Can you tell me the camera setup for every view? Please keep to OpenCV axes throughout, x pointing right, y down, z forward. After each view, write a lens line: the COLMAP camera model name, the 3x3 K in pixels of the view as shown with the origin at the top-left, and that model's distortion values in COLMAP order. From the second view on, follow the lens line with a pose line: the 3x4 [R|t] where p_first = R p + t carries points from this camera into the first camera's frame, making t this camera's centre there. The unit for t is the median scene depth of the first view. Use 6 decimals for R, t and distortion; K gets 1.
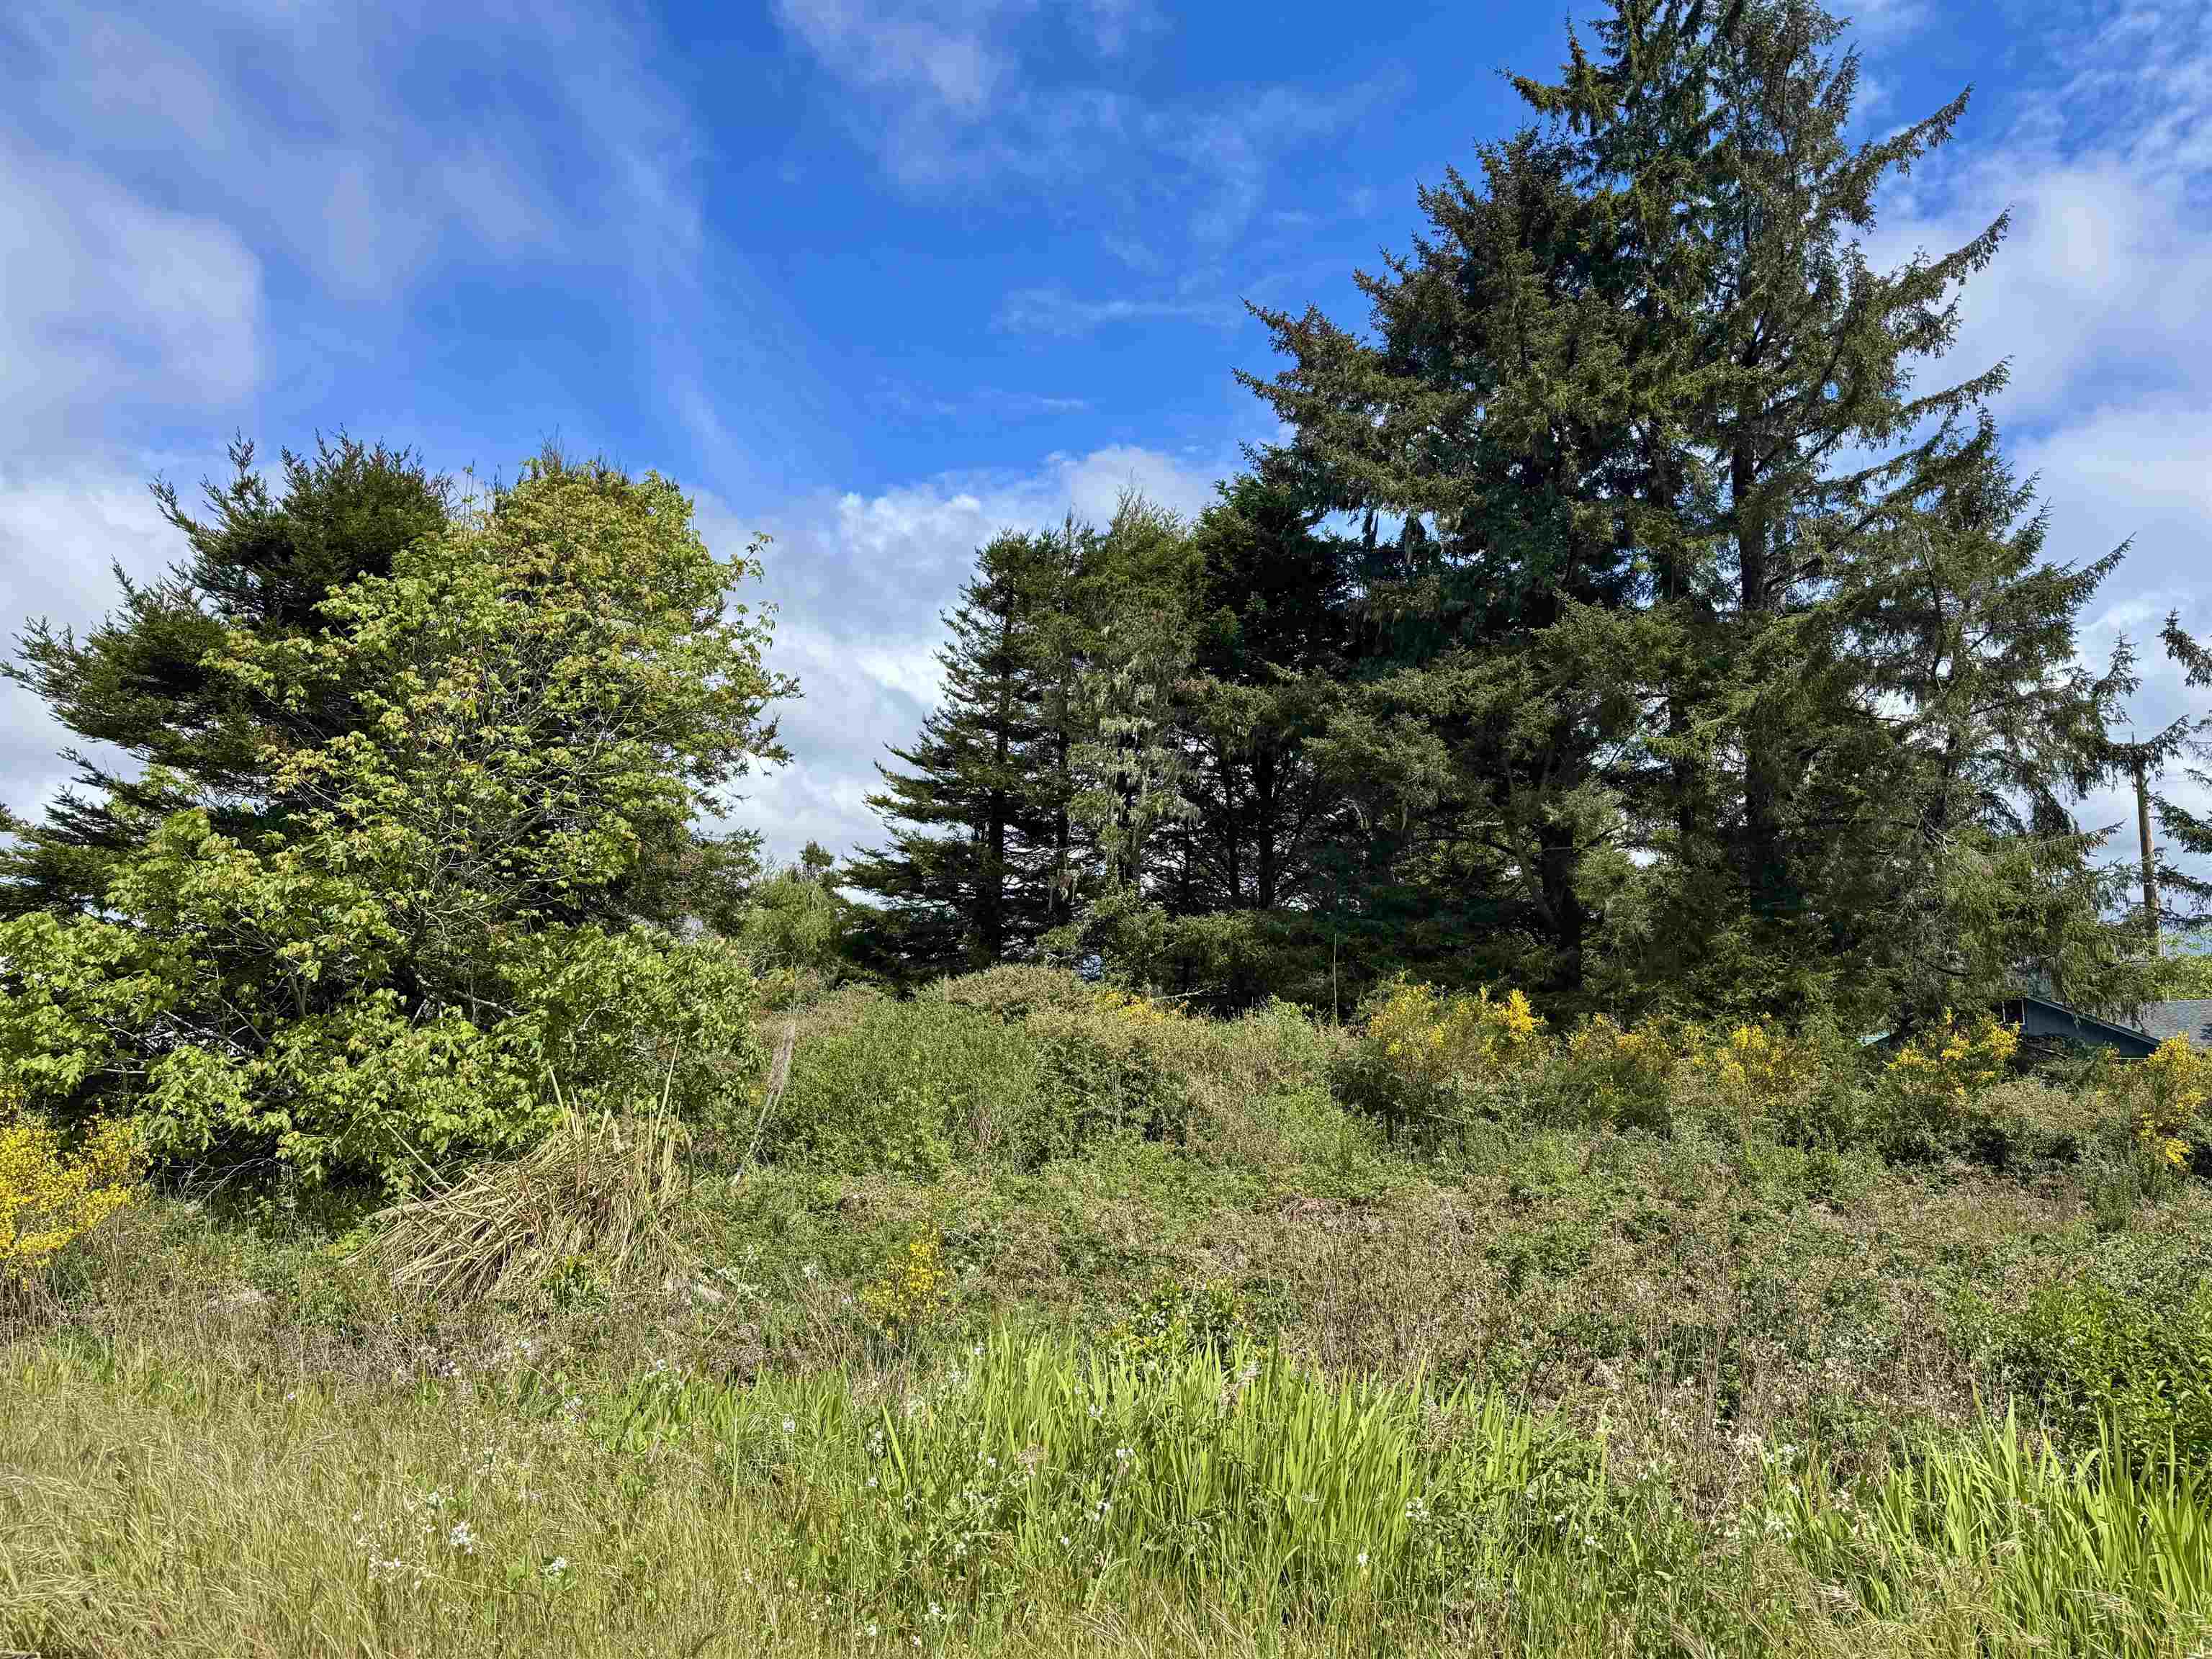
lens RADIAL K [[1546.6, 0, 1073.4], [0, 1546.6, 843.7], [0, 0, 1]] dist [0.093101, -0.157210]
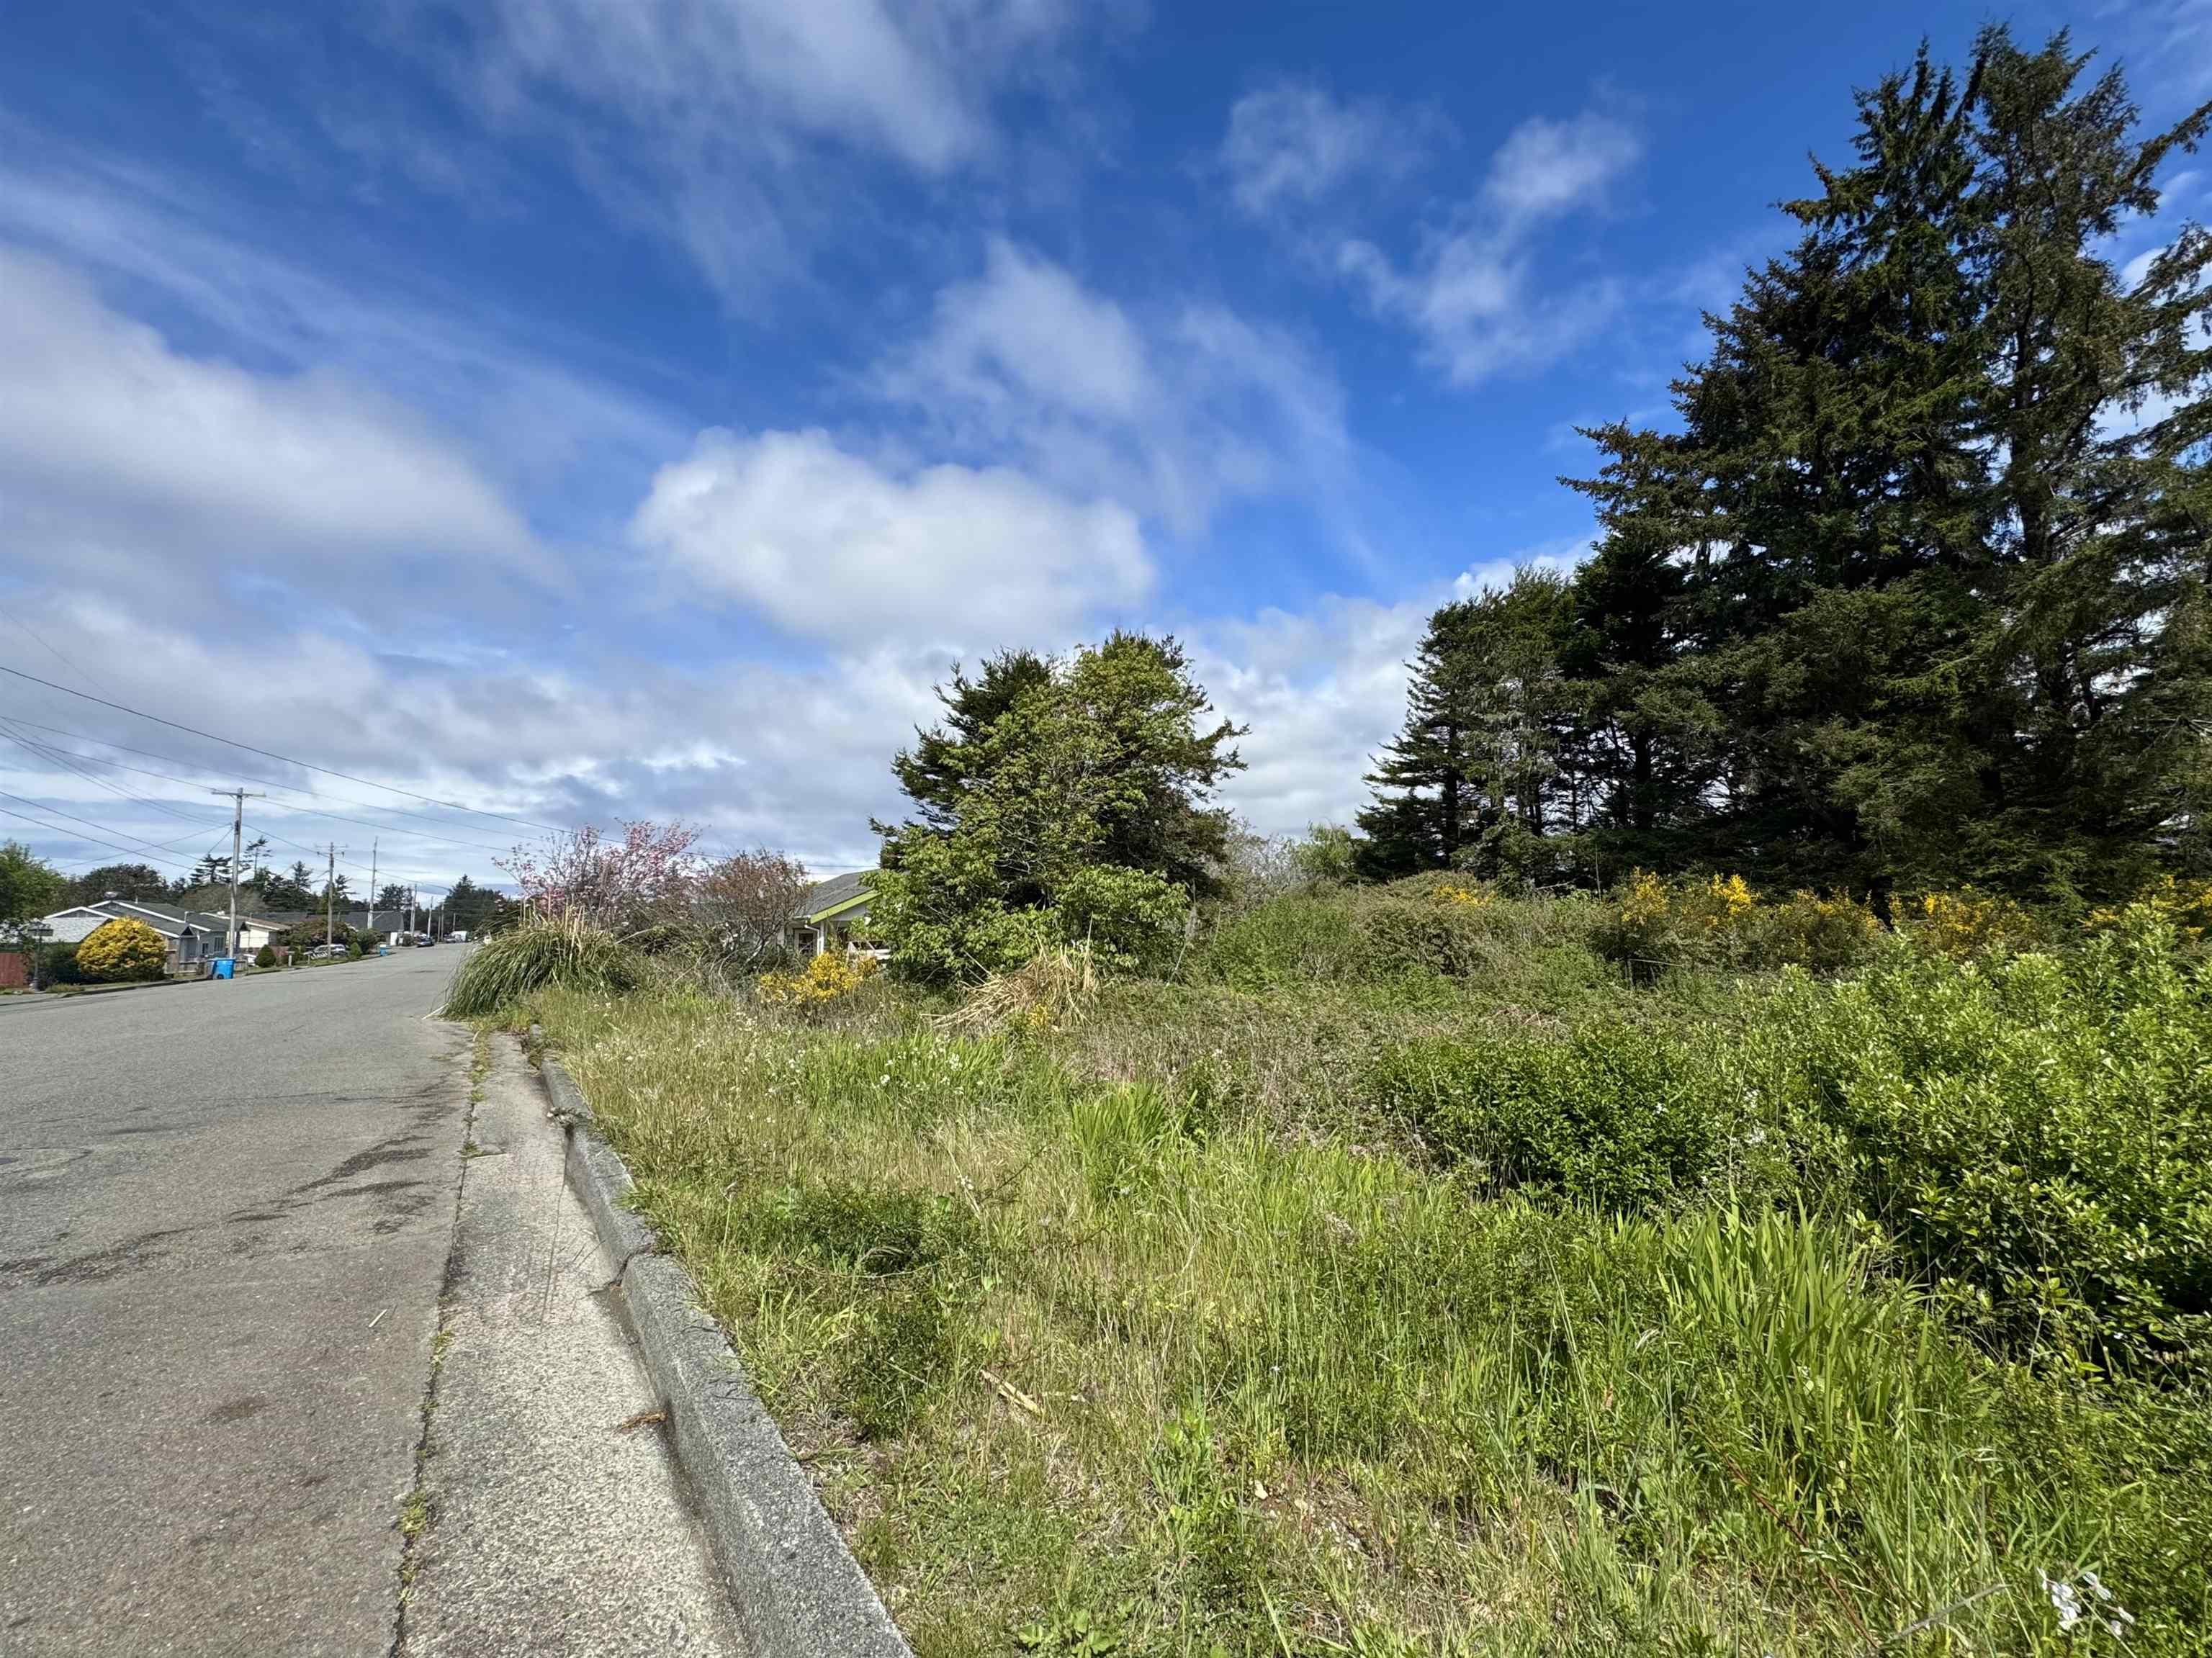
lens RADIAL K [[895.4, 0, 1071.2], [0, 895.4, 840.7], [0, 0, 1]] dist [-0.011051, -0.000402]
pose [[0.835114, -0.059496, -0.546850, 0.157244], [0.081840, 0.996508, 0.016562, -0.001349], [0.543955, -0.058585, 0.837067, -0.015442]]
